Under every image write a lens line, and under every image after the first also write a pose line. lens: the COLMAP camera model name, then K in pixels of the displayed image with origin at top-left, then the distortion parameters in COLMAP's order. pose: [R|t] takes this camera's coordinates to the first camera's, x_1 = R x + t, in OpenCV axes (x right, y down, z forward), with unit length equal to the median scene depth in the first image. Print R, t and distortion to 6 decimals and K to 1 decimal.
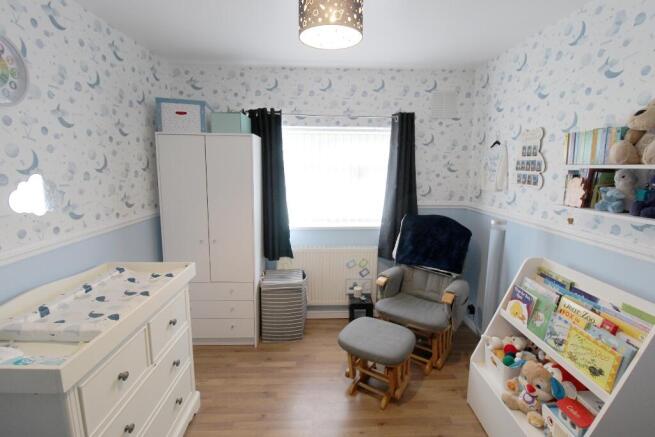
lens RADIAL K [[310.4, 0, 336.1], [0, 310.4, 213.5], [0, 0, 1]] dist [-0.000138, -0.014708]
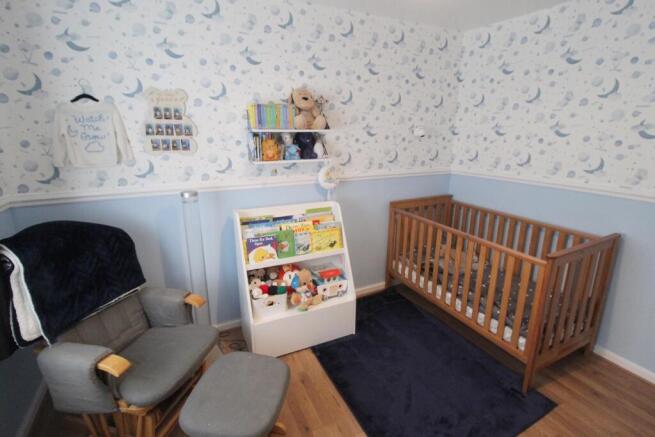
lens RADIAL K [[310.4, 0, 336.1], [0, 310.4, 213.5], [0, 0, 1]] dist [-0.000138, -0.014708]
pose [[-0.405164, -0.234020, 0.883786, -0.466956], [0.136857, 0.940267, 0.311717, -0.144262], [-0.903943, 0.247249, -0.348935, 0.964727]]
